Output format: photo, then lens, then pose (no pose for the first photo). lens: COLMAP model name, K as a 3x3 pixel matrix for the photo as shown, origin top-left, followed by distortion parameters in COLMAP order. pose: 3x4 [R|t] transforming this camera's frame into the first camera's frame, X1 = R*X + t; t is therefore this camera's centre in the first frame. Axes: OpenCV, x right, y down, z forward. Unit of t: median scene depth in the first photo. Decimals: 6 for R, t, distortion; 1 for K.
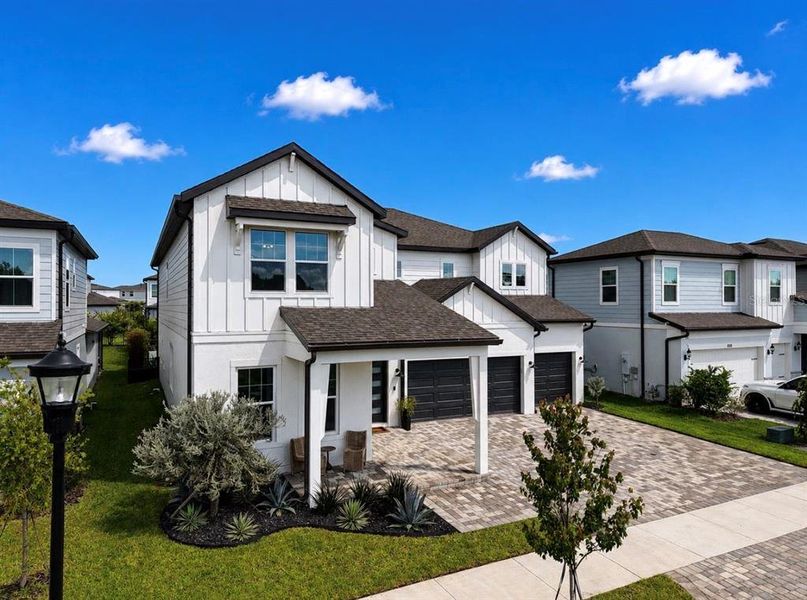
lens RADIAL K [[556.8, 0, 403.5], [0, 556.8, 300.0], [0, 0, 1]] dist [-0.004489, -0.001166]
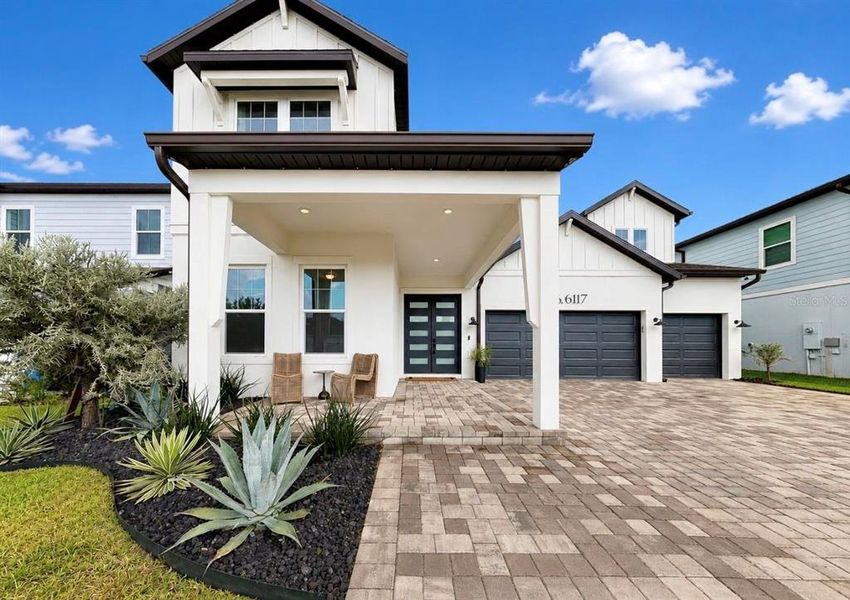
lens RADIAL K [[288.2, 0, 413.3], [0, 288.2, 359.7], [0, 0, 1]] dist [0.000308, -0.000094]
pose [[0.899433, 0.022203, -0.436495, 0.095758], [-0.007778, 0.999364, 0.034807, 0.158186], [0.436990, -0.027912, 0.899033, 0.470904]]
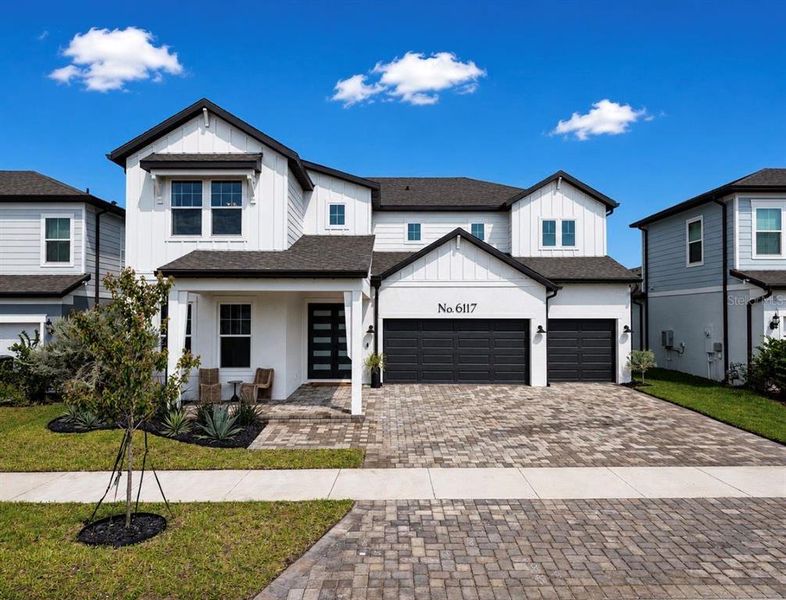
lens RADIAL K [[576.4, 0, 393.0], [0, 576.4, 300.0], [0, 0, 1]] dist [0.029574, -0.000905]
pose [[0.898382, -0.009906, -0.439103, 0.414462], [-0.000697, 0.999712, -0.023980, 0.092004], [0.439214, 0.021849, 0.898116, 0.094539]]
